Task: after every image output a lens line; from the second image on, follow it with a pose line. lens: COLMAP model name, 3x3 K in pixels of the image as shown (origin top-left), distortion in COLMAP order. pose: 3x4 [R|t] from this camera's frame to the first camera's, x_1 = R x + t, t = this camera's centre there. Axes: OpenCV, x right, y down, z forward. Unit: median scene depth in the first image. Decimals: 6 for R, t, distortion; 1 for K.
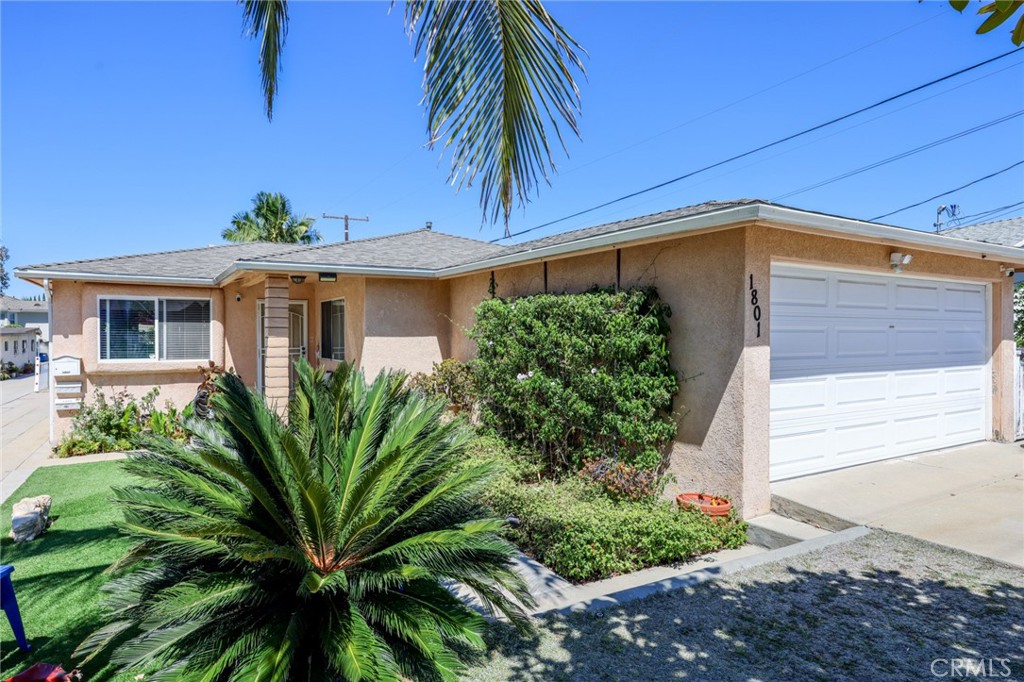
lens RADIAL K [[580.1, 0, 507.0], [0, 580.1, 336.0], [0, 0, 1]] dist [0.004350, -0.005540]
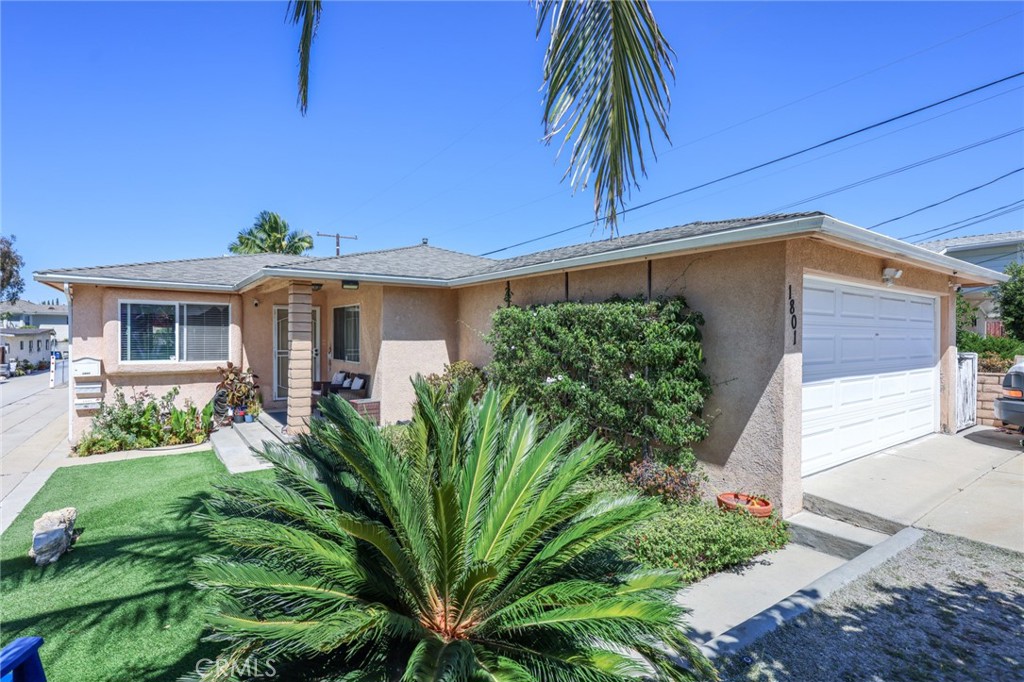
lens RADIAL K [[480.0, 0, 505.9], [0, 480.0, 336.3], [0, 0, 1]] dist [-0.002881, -0.000474]
pose [[0.996787, 0.004859, 0.079948, -0.106794], [-0.004580, 0.999983, -0.003670, -0.005198], [-0.079965, 0.003292, 0.996792, 0.115840]]
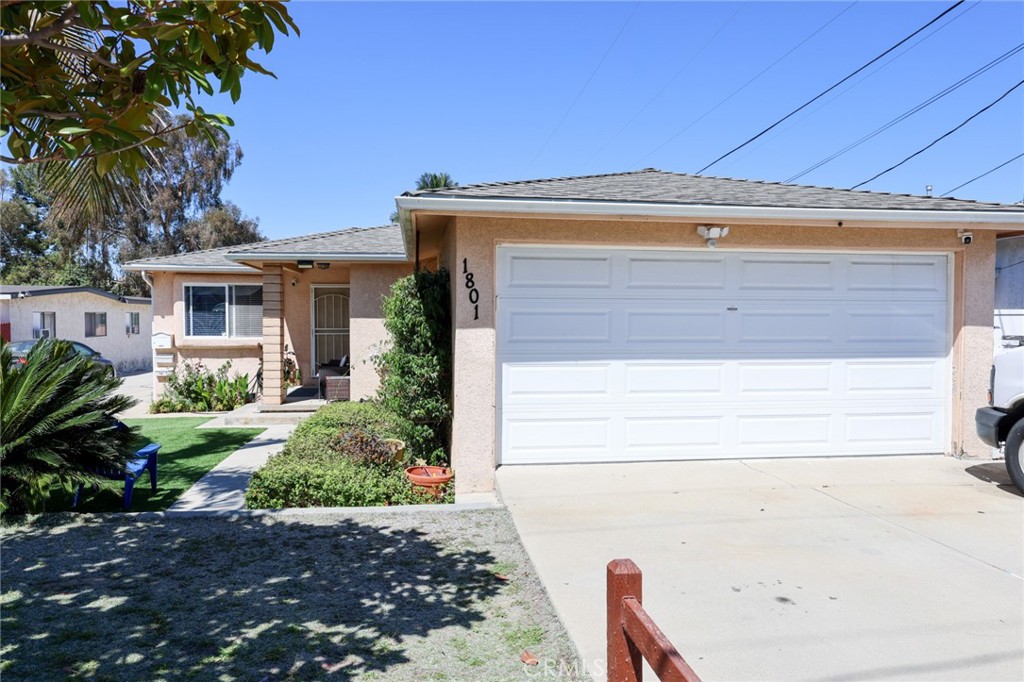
lens RADIAL K [[673.3, 0, 531.4], [0, 673.3, 335.3], [0, 0, 1]] dist [-0.008384, 0.000333]
pose [[0.929494, 0.014221, -0.368564, 0.644691], [-0.005238, 0.999665, 0.025363, -0.000490], [0.368801, -0.021644, 0.929256, -0.047929]]
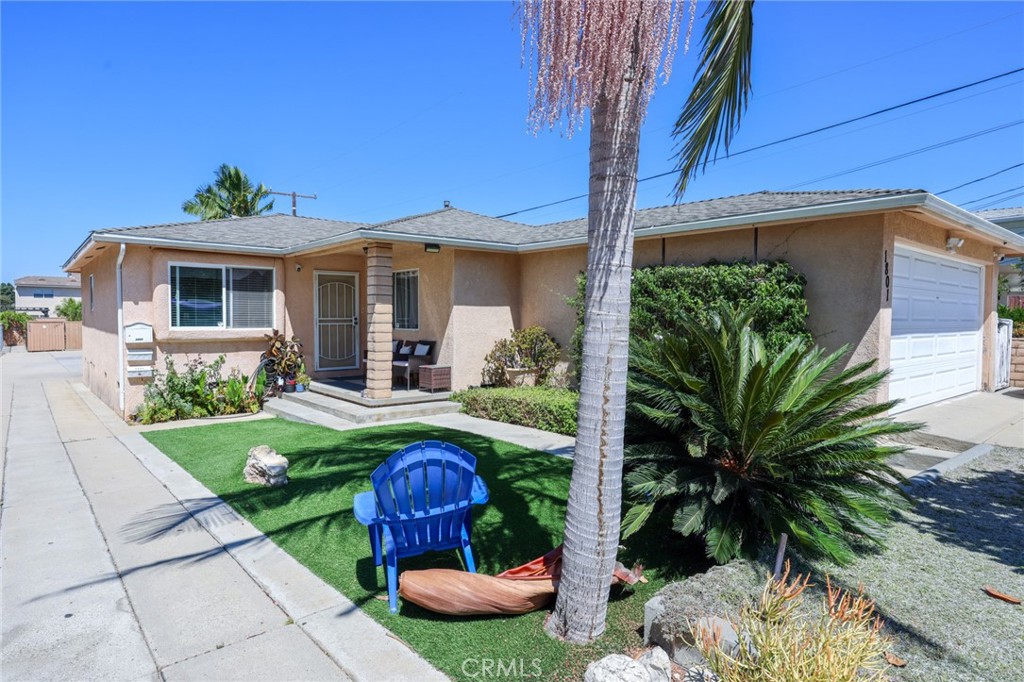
lens RADIAL K [[580.1, 0, 496.1], [0, 580.1, 338.6], [0, 0, 1]] dist [0.004350, -0.005540]
pose [[0.988397, 0.002007, 0.151877, -0.402143], [-0.006823, 0.999490, 0.031196, 0.034367], [-0.151737, -0.031871, 0.987907, -0.084054]]
